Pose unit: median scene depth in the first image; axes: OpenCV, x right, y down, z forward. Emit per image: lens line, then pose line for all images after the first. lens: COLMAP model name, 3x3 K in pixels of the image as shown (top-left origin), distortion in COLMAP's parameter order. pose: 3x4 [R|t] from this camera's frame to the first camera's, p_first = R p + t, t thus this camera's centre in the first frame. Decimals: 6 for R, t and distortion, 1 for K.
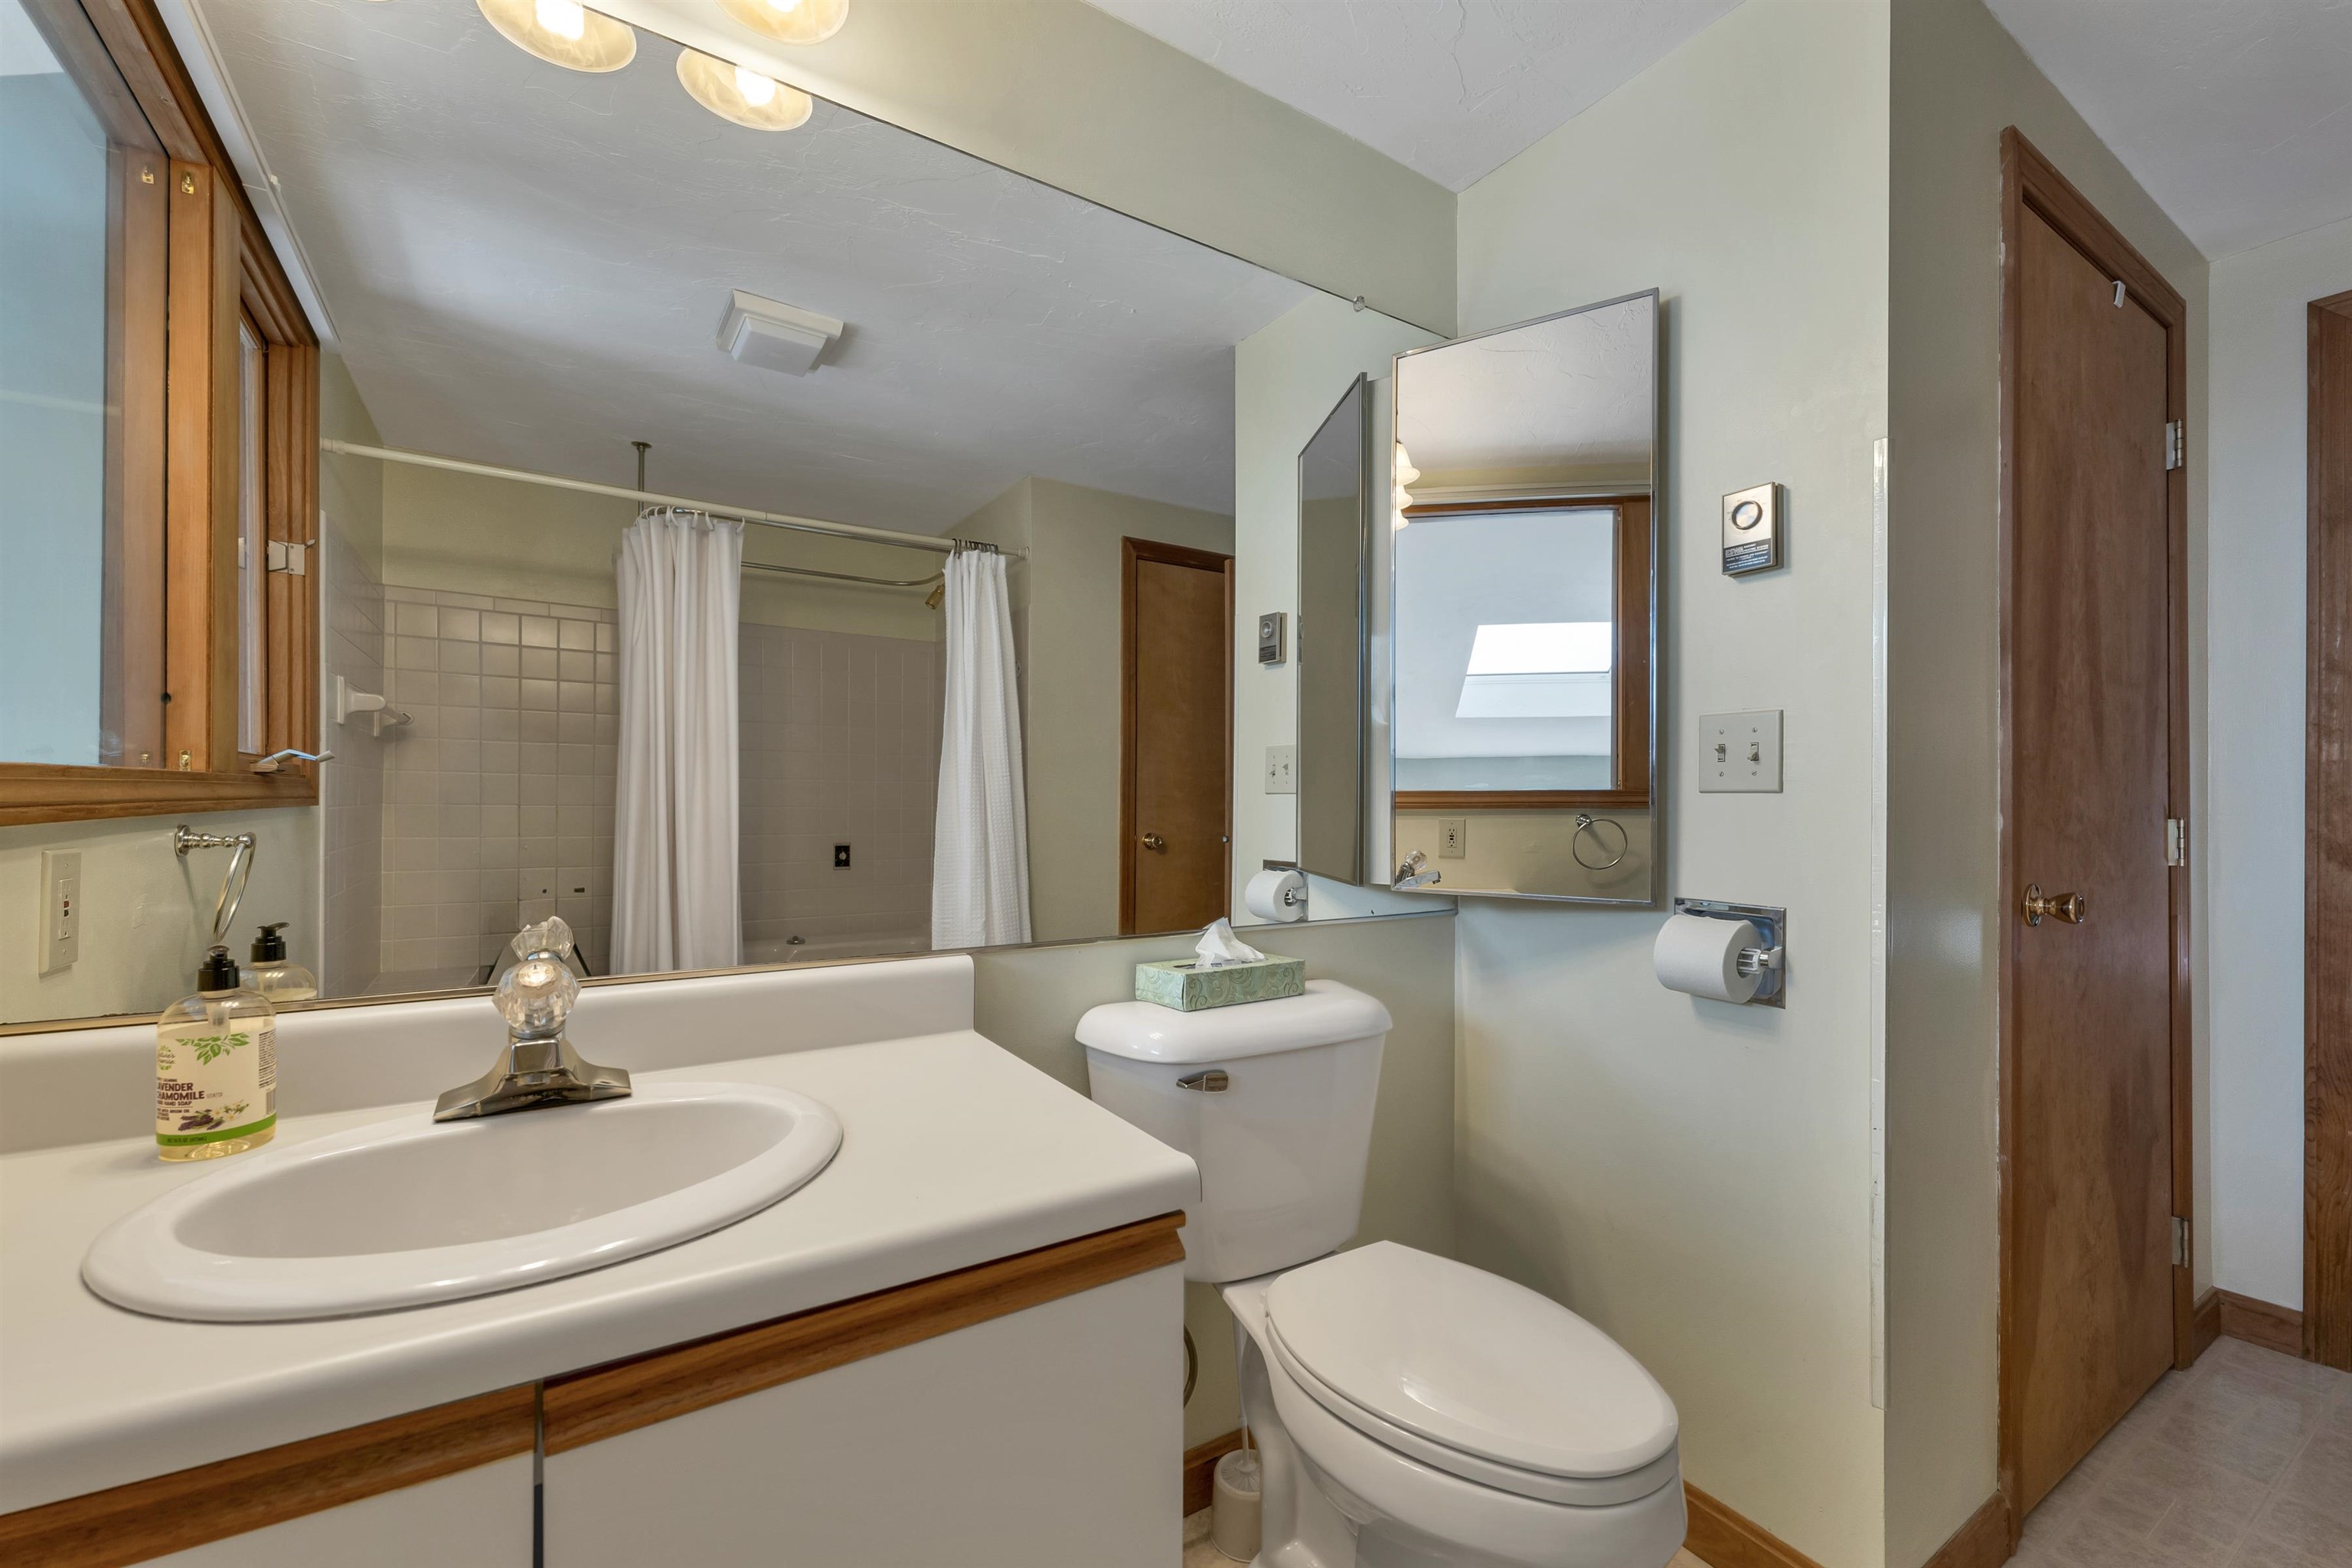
lens RADIAL K [[995.9, 0, 1176.0], [0, 995.9, 784.0], [0, 0, 1]] dist [0.001335, 0.000265]
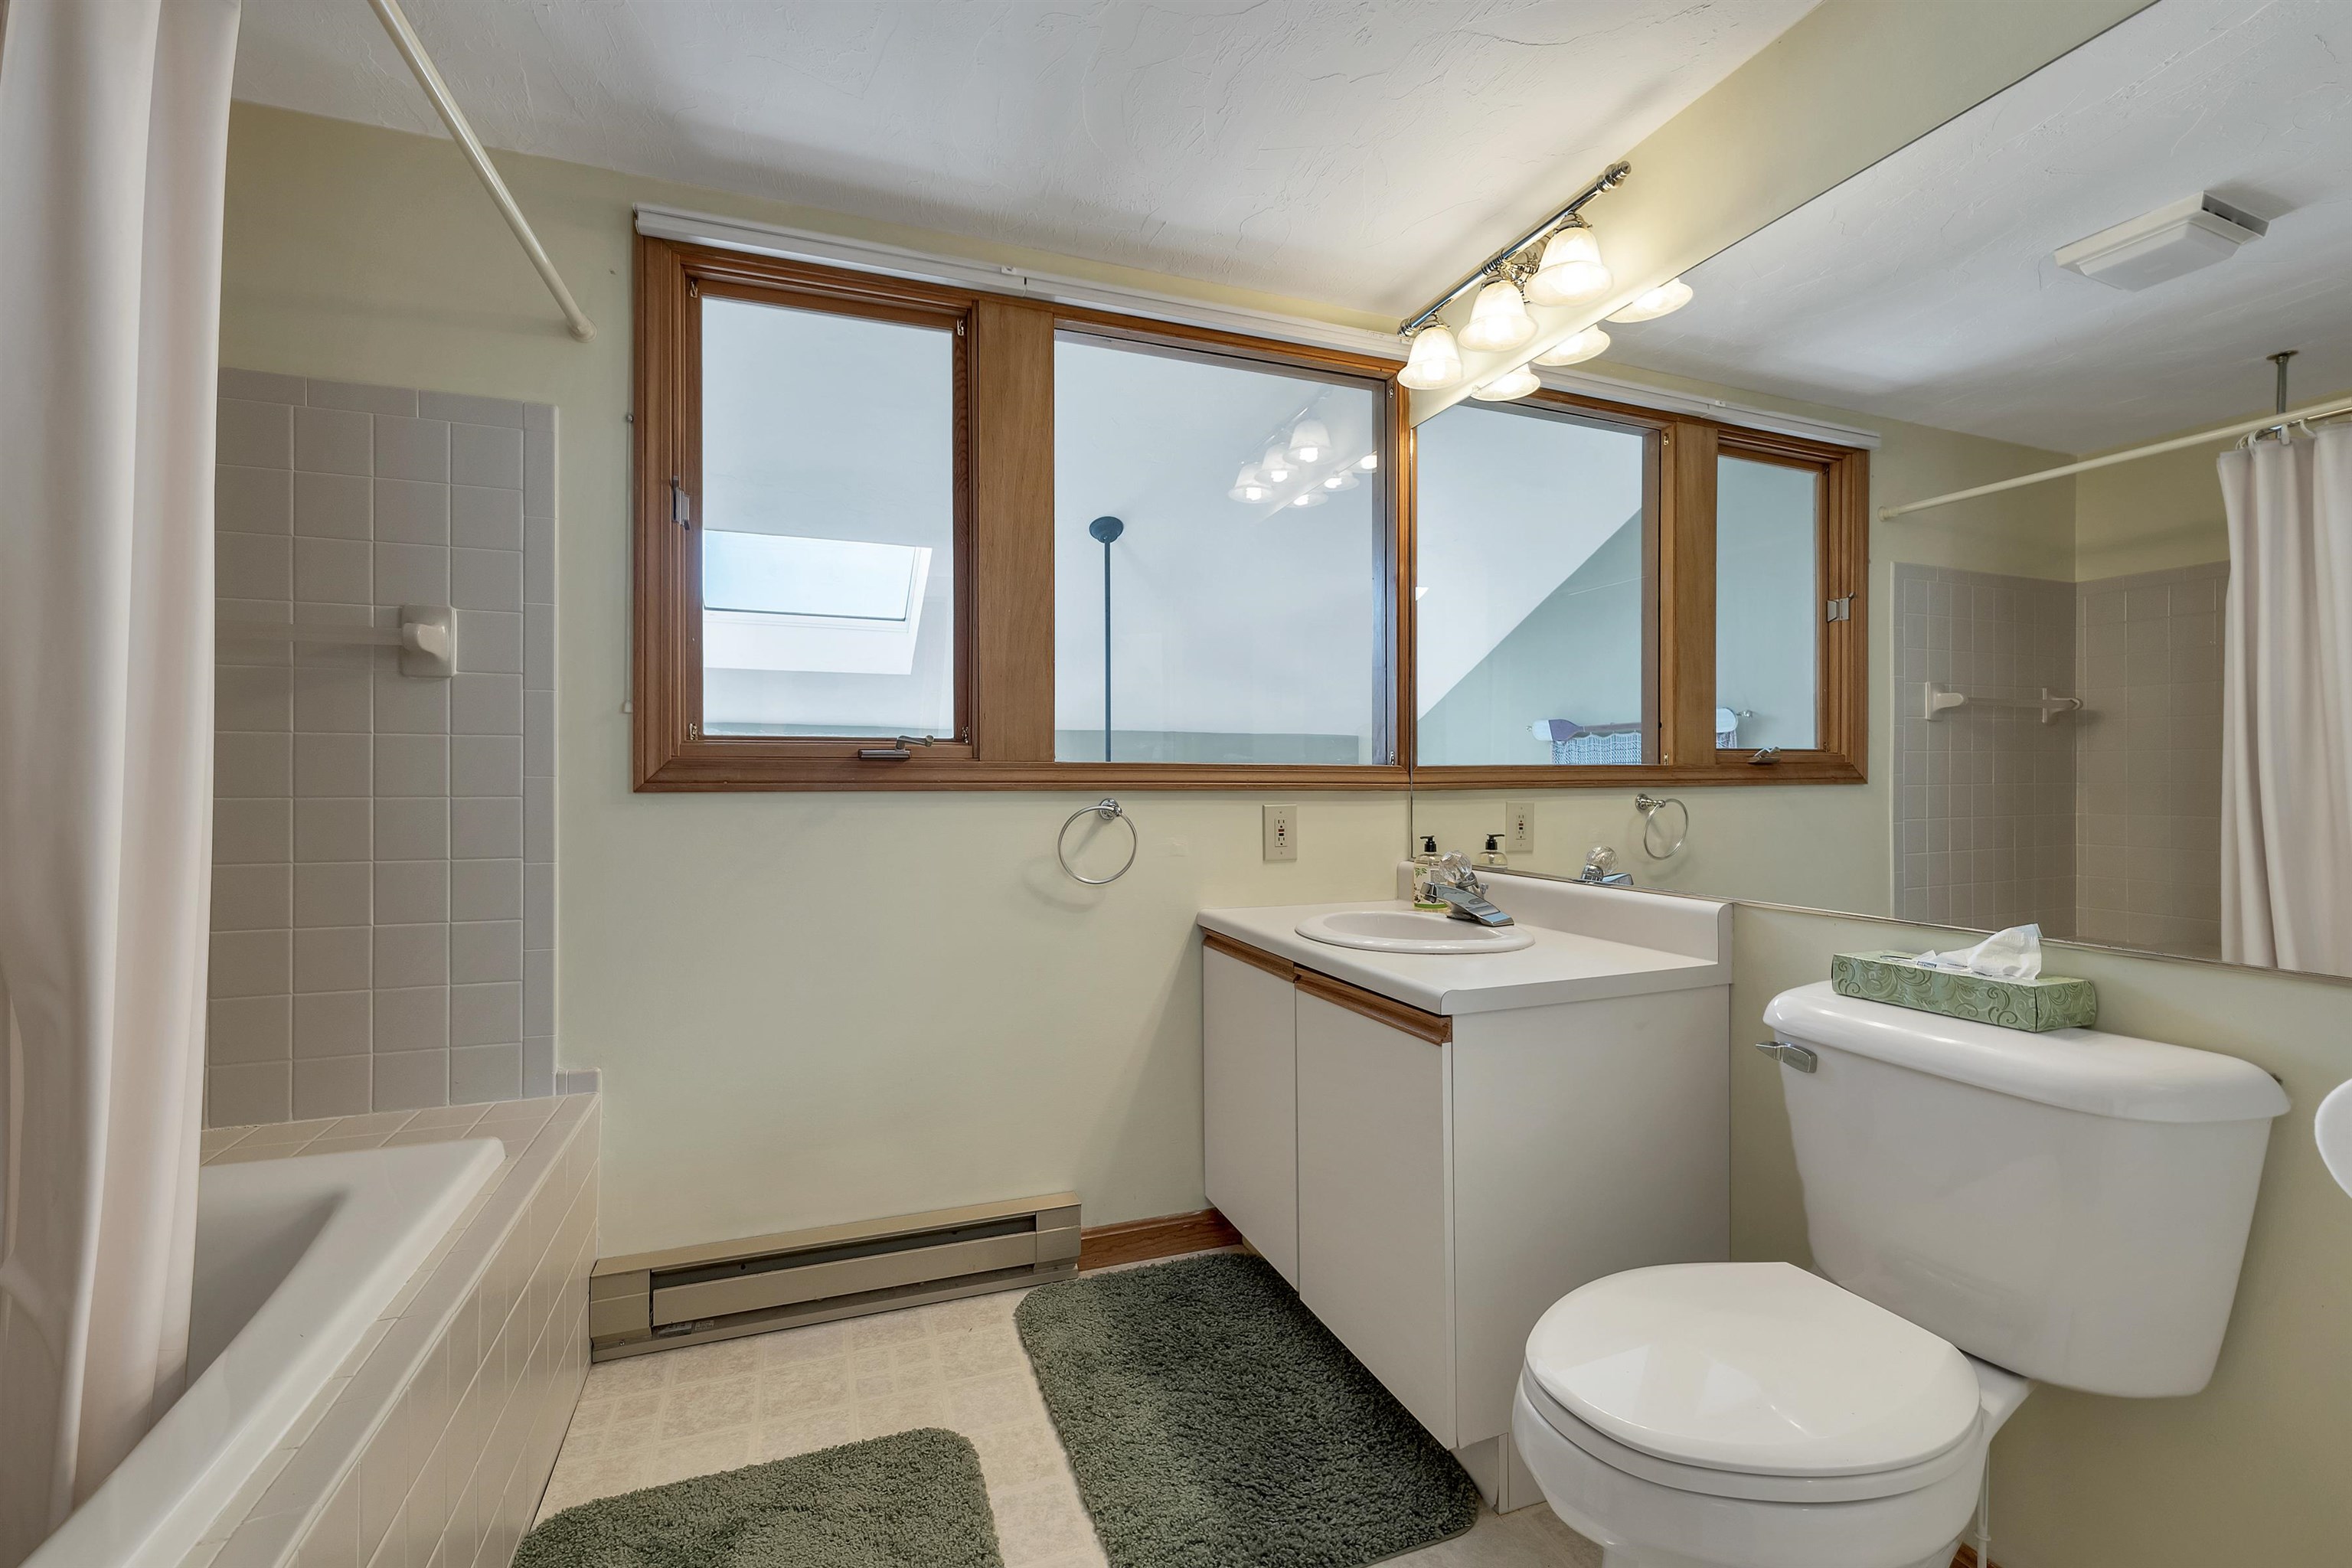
lens RADIAL K [[995.9, 0, 1176.0], [0, 995.9, 784.0], [0, 0, 1]] dist [0.001335, 0.000265]
pose [[-0.214520, -0.000380, -0.976720, 0.967908], [0.020633, 0.999775, -0.004921, 0.013439], [0.976502, -0.021208, -0.214464, 0.511271]]
